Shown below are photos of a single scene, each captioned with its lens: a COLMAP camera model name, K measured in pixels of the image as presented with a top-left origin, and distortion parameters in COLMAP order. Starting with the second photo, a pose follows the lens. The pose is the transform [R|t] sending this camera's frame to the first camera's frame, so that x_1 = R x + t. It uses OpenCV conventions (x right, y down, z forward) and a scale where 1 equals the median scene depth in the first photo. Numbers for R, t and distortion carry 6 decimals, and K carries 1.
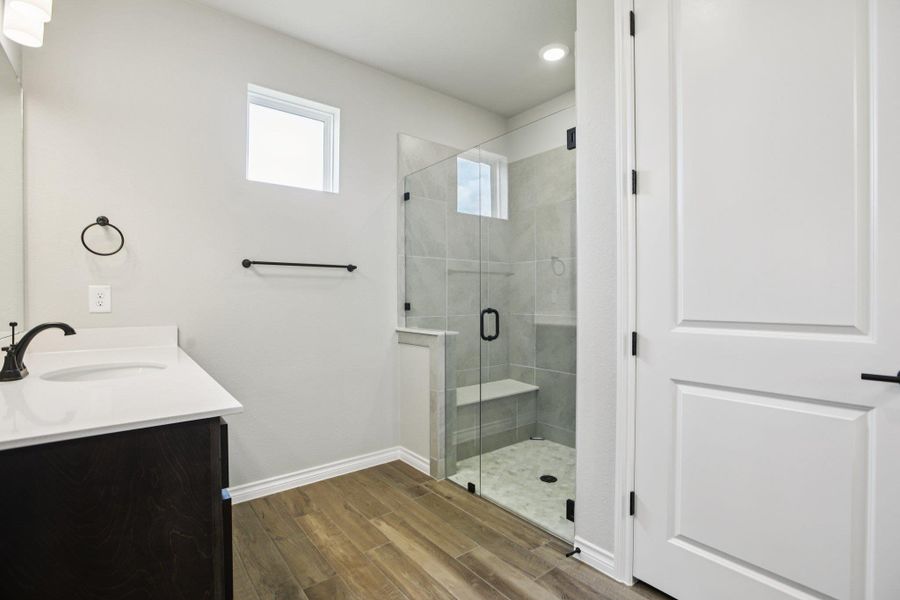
lens RADIAL K [[425.4, 0, 449.3], [0, 425.4, 299.3], [0, 0, 1]] dist [-0.025364, 0.005357]
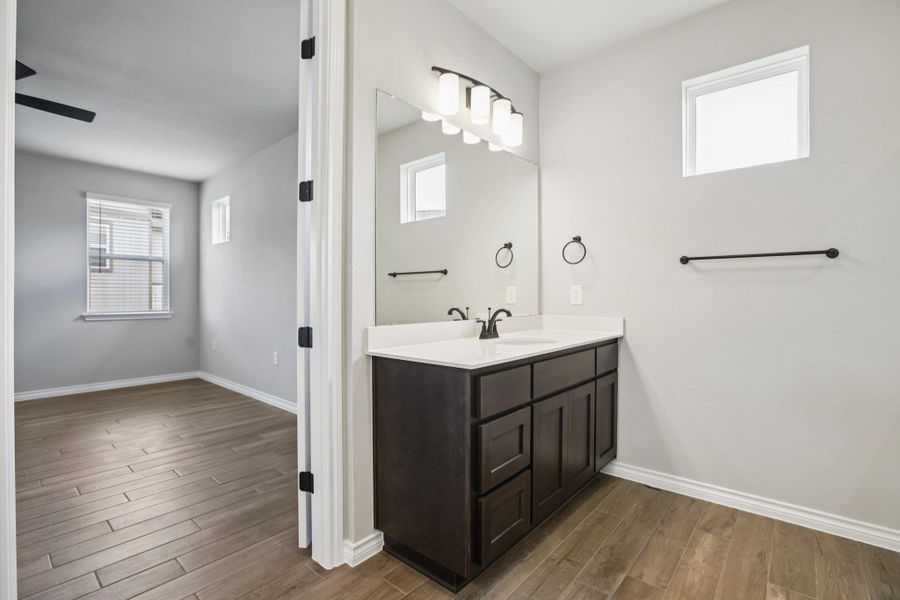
lens RADIAL K [[425.4, 0, 447.1], [0, 425.4, 298.4], [0, 0, 1]] dist [-0.025364, 0.005357]
pose [[0.186816, 0.009627, -0.982348, 0.467367], [-0.004766, 0.999949, 0.008893, 0.000651], [0.982383, 0.003021, 0.186852, 0.295576]]
